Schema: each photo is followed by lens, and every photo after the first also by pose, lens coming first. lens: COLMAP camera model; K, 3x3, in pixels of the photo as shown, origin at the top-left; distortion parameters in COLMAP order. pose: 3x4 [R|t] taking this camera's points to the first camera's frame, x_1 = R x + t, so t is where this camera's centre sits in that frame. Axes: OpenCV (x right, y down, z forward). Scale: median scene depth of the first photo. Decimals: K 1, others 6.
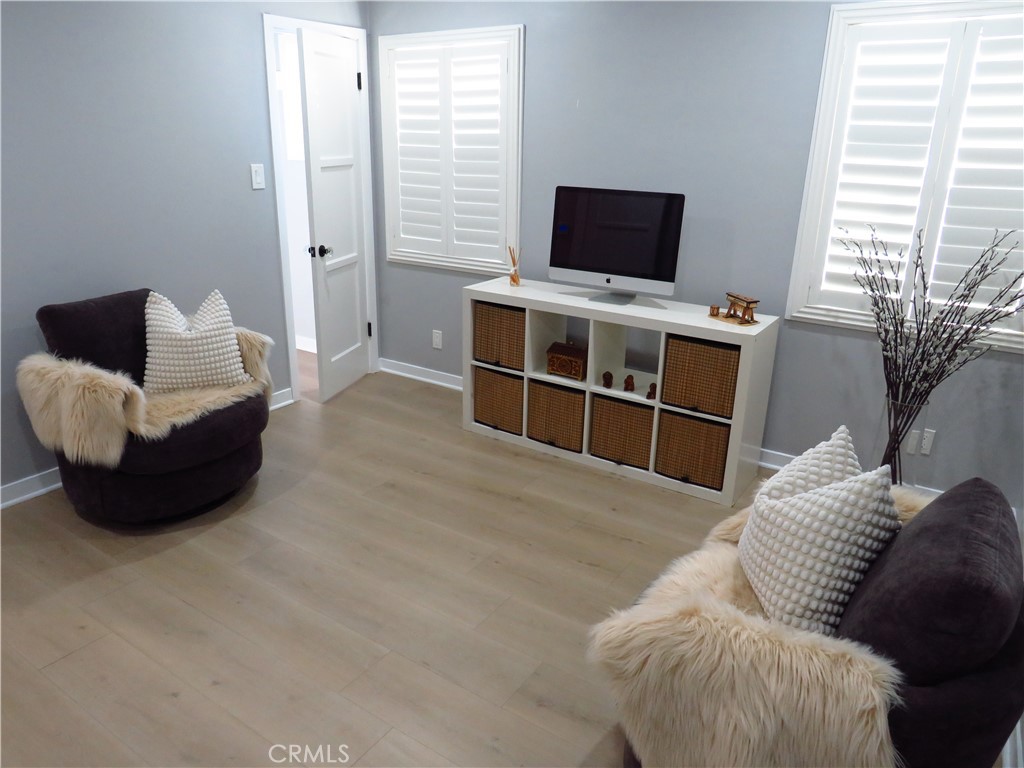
lens RADIAL K [[722.6, 0, 512.4], [0, 722.6, 386.2], [0, 0, 1]] dist [-0.032880, 0.015393]
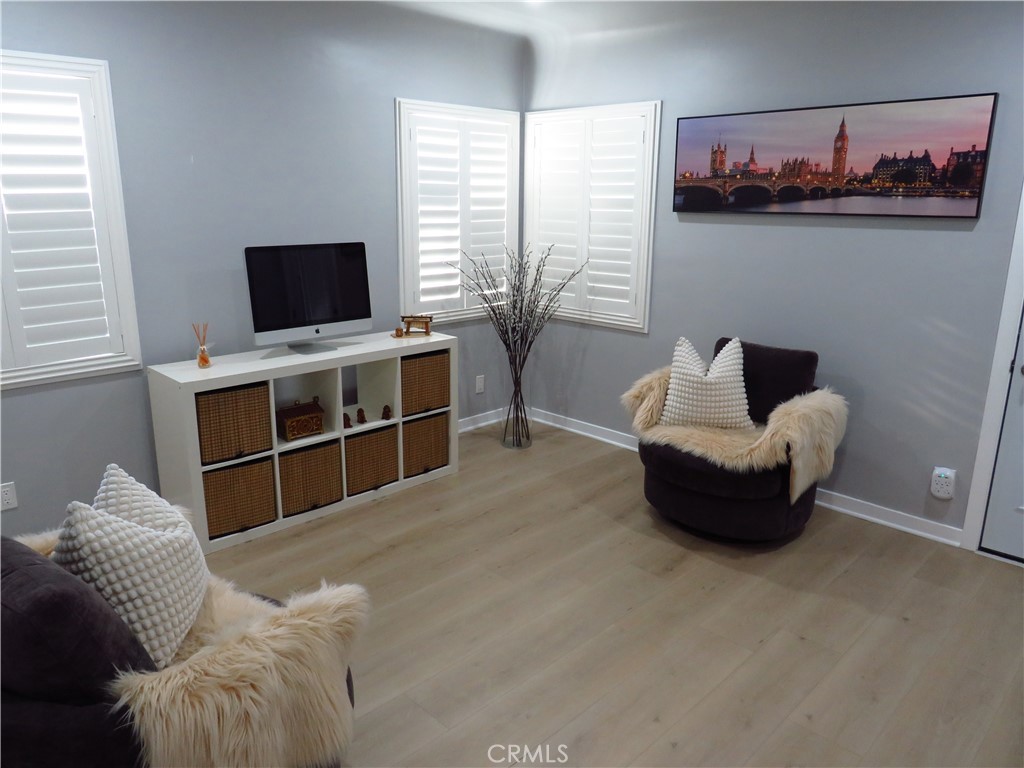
lens RADIAL K [[722.6, 0, 512.4], [0, 722.6, 381.2], [0, 0, 1]] dist [-0.032880, 0.015393]
pose [[0.194898, -0.260245, 0.945668, -0.818211], [0.316756, 0.929194, 0.190429, -0.189963], [-0.928267, 0.262432, 0.263532, 0.492680]]
